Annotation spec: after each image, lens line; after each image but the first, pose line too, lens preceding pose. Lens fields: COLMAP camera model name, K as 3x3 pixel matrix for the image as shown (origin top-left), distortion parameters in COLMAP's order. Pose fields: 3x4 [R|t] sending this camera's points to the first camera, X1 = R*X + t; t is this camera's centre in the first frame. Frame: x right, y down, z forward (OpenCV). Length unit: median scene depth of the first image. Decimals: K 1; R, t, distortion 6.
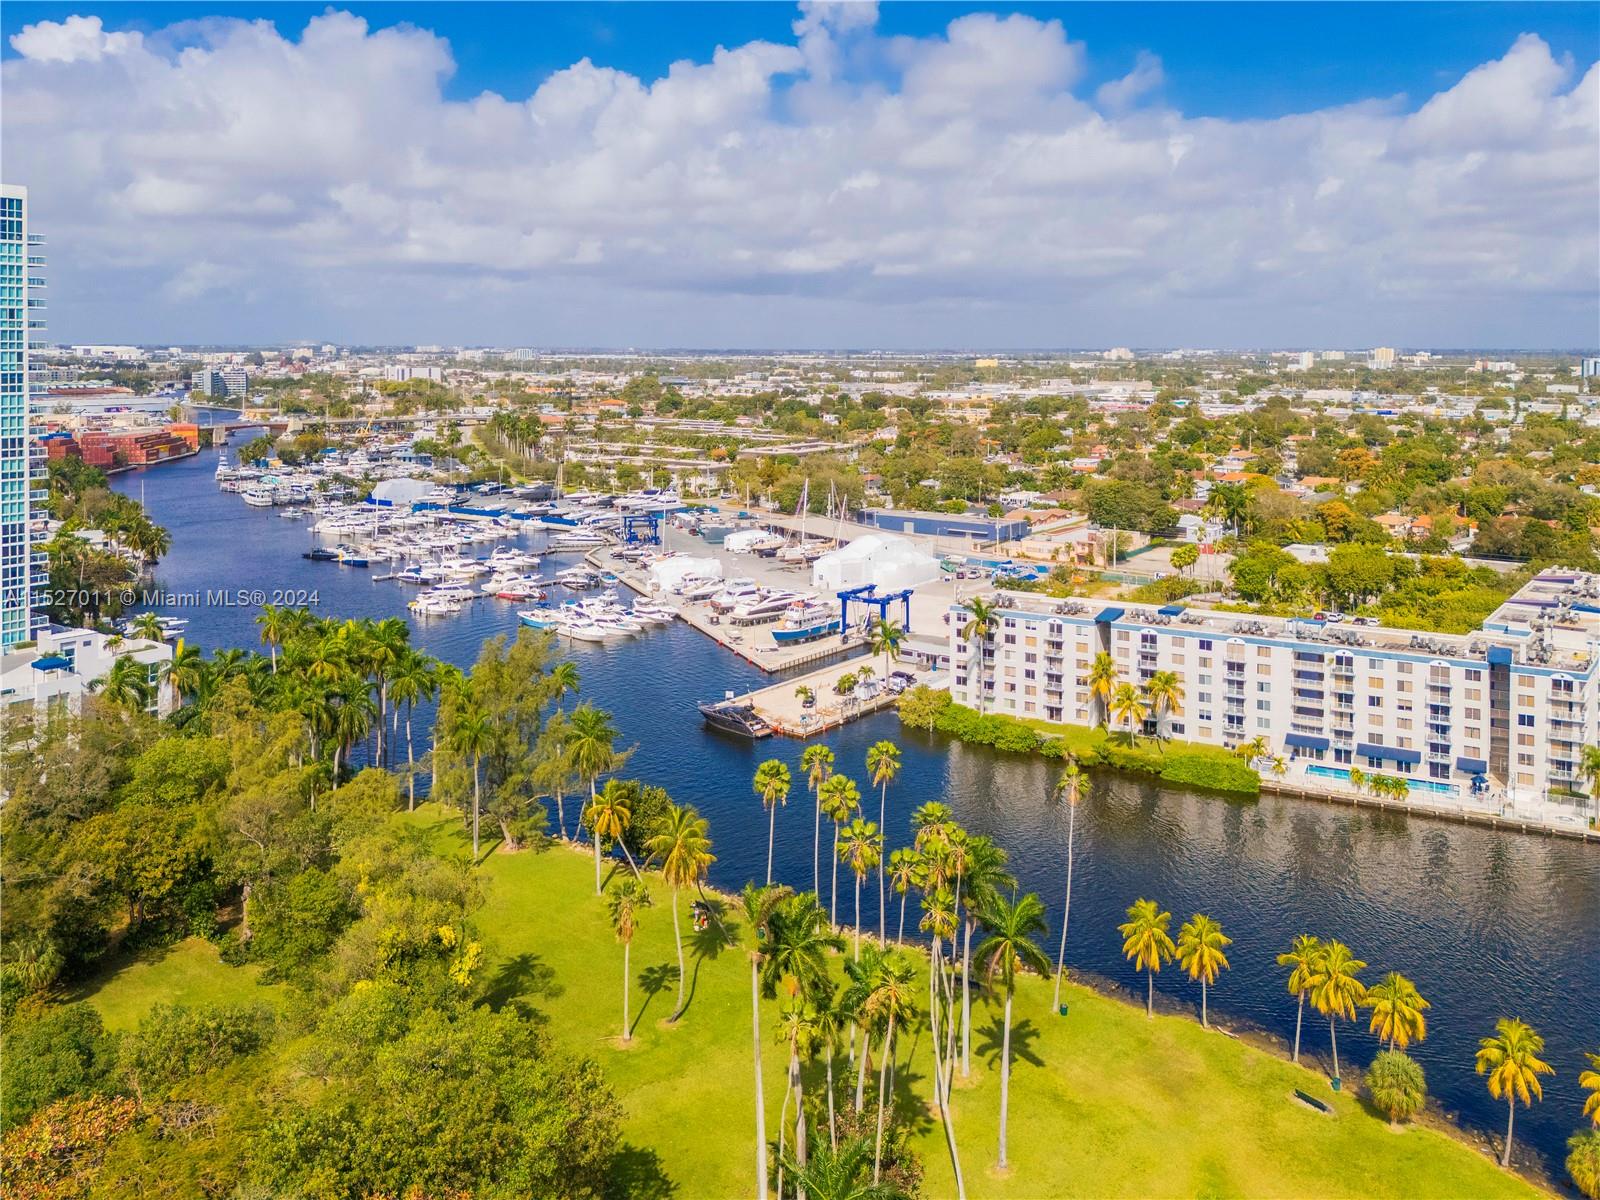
lens RADIAL K [[1409.5, 0, 798.9], [0, 1409.5, 601.6], [0, 0, 1]] dist [0.015177, -0.005598]
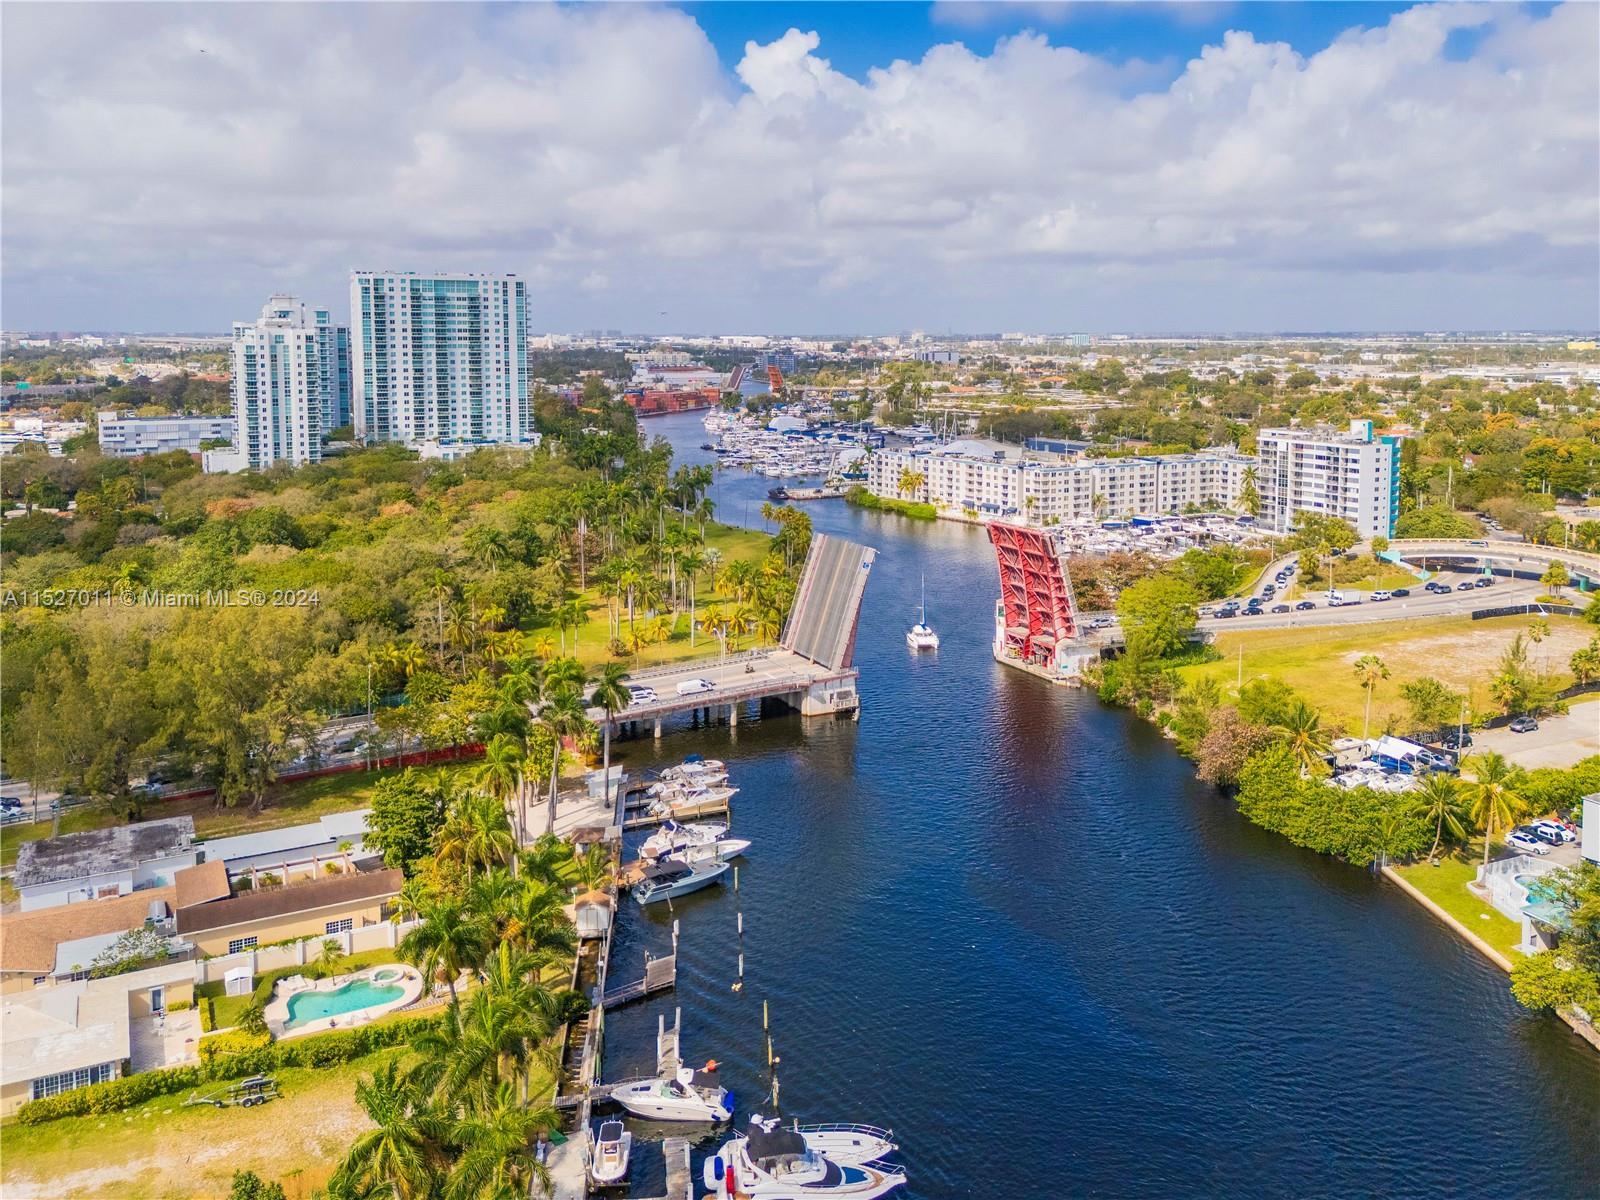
lens RADIAL K [[1409.5, 0, 798.1], [0, 1409.5, 597.7], [0, 0, 1]] dist [0.015177, -0.005598]
pose [[0.901310, 0.066590, -0.428025, 1.022332], [-0.063109, 0.997757, 0.022334, 0.202705], [0.428552, 0.006883, 0.903491, -1.163618]]
